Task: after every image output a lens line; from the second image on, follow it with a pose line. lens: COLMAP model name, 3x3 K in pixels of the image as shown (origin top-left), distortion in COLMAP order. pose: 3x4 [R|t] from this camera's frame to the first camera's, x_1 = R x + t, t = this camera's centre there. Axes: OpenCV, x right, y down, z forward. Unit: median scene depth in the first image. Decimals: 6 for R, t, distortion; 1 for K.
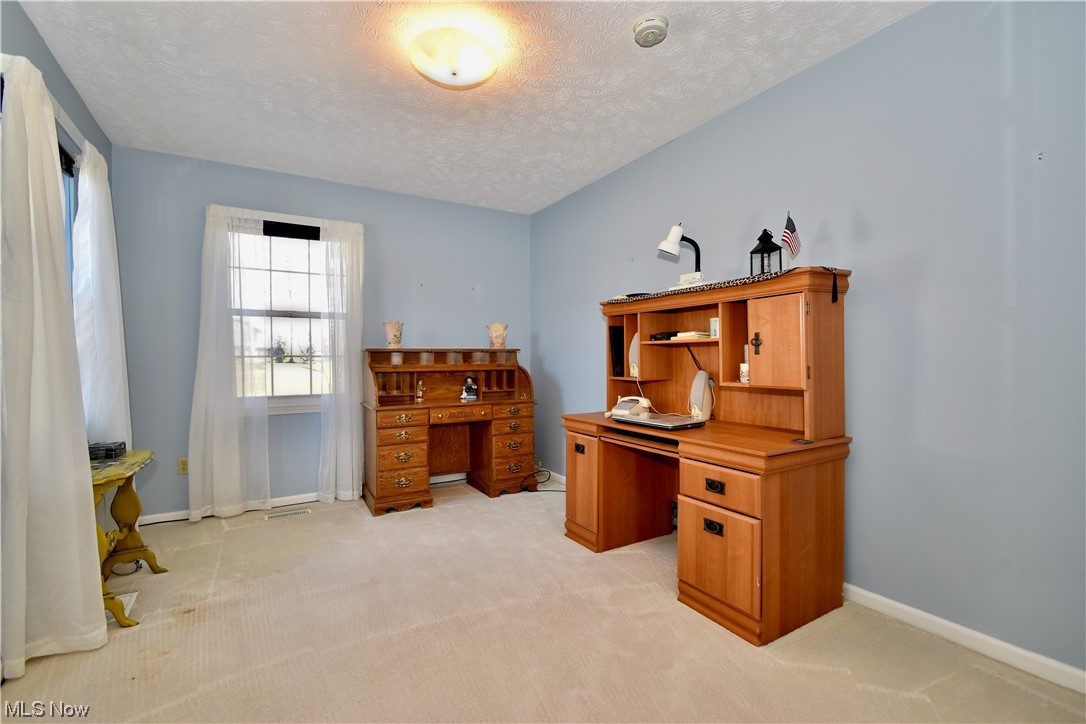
lens RADIAL K [[481.0, 0, 543.7], [0, 481.0, 360.0], [0, 0, 1]] dist [0.003053, -0.000249]
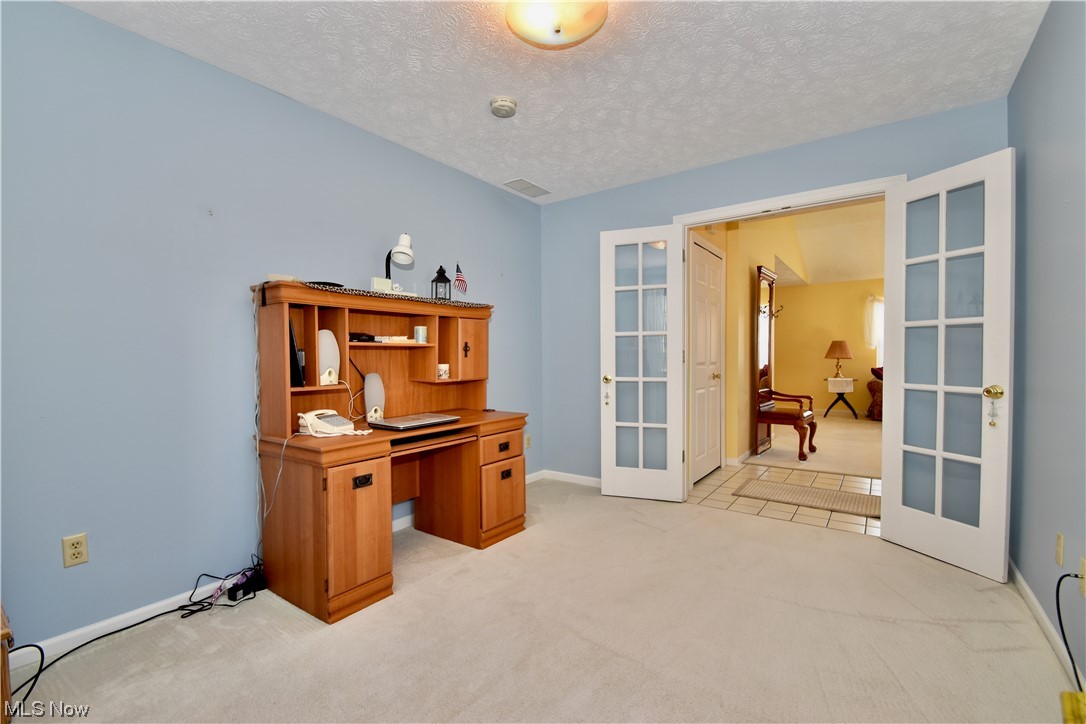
lens RADIAL K [[481.0, 0, 544.5], [0, 481.0, 360.7], [0, 0, 1]] dist [0.003053, -0.000249]
pose [[-0.405935, 0.002848, 0.913898, -0.845547], [0.017913, 0.999828, 0.004841, -0.004028], [-0.913727, 0.018335, -0.405916, 1.207397]]
